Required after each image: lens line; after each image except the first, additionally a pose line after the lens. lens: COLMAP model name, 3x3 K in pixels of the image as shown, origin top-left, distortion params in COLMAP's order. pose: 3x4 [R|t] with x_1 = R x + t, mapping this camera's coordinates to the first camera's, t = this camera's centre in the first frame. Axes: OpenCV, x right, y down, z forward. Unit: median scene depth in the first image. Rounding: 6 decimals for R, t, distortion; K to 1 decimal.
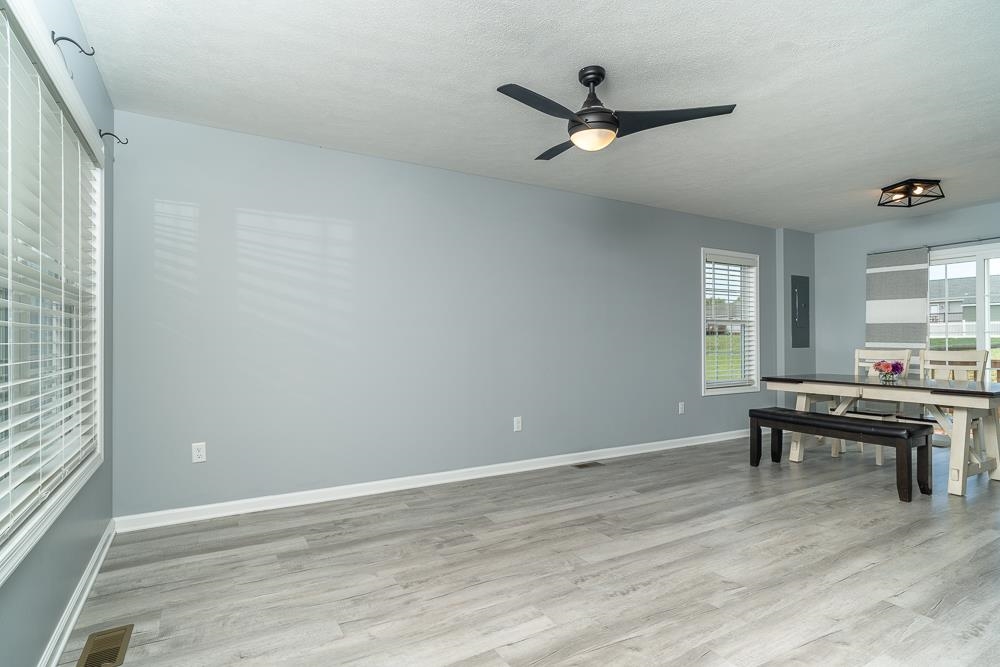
lens RADIAL K [[516.6, 0, 501.3], [0, 516.6, 336.7], [0, 0, 1]] dist [-0.002784, -0.000567]
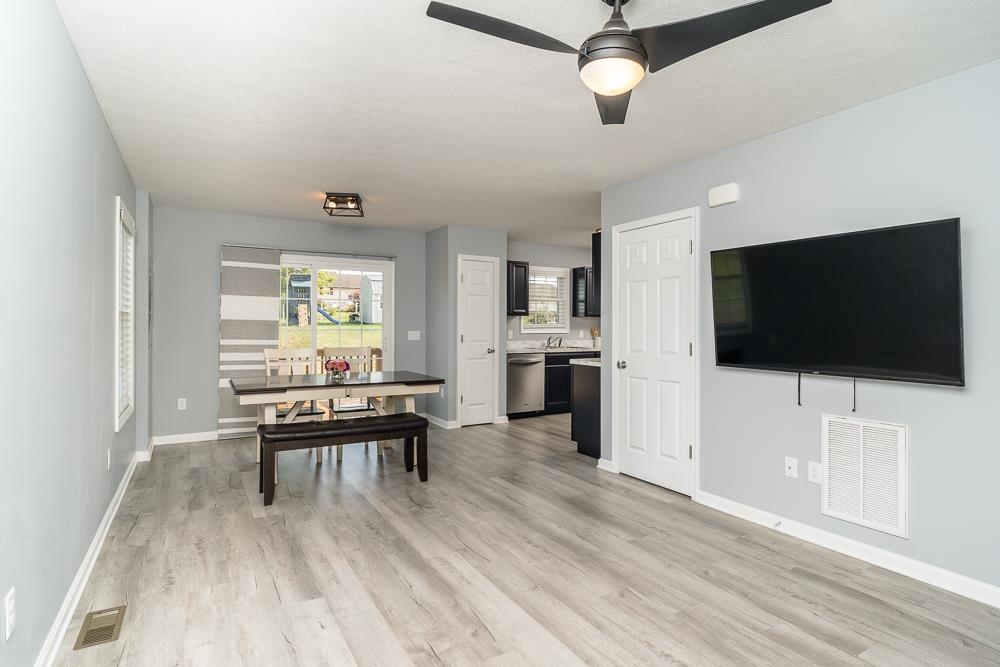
lens RADIAL K [[518.0, 0, 502.9], [0, 518.0, 328.6], [0, 0, 1]] dist [-0.005109, -0.000605]
pose [[-0.006950, -0.002674, 0.999972, -0.387370], [-0.011164, 0.999934, 0.002597, -0.028869], [-0.999914, -0.011145, -0.006979, 0.851713]]
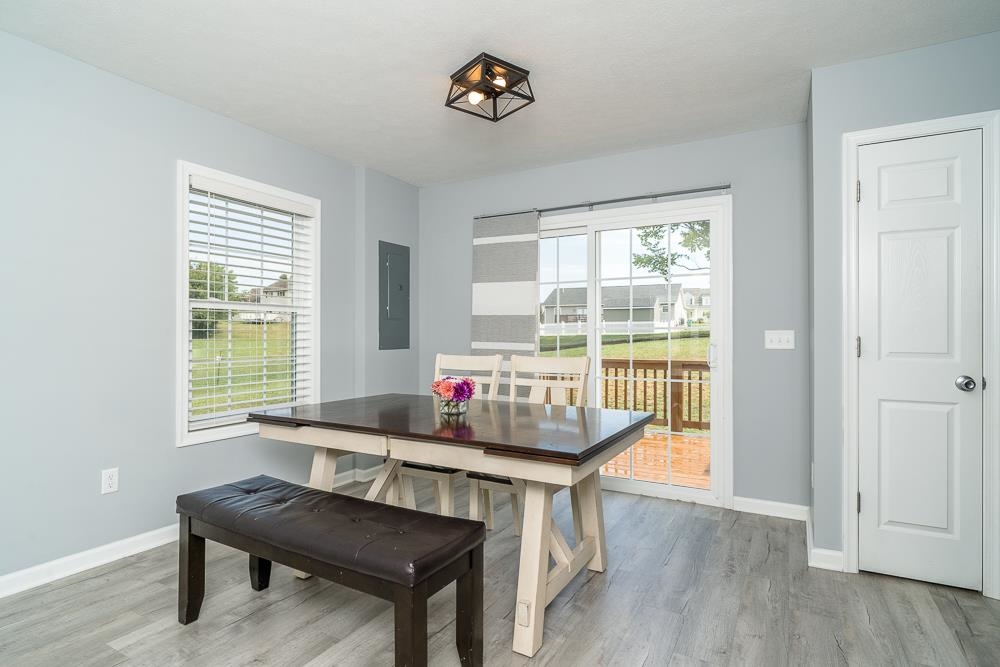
lens RADIAL K [[522.5, 0, 500.0], [0, 522.5, 333.5], [0, 0, 1]] dist [-0.001865, 0.000185]
pose [[0.861184, 0.004140, 0.508276, 0.641726], [-0.006698, 0.999972, 0.003203, -0.004227], [-0.508249, -0.006163, 0.861188, 0.615984]]
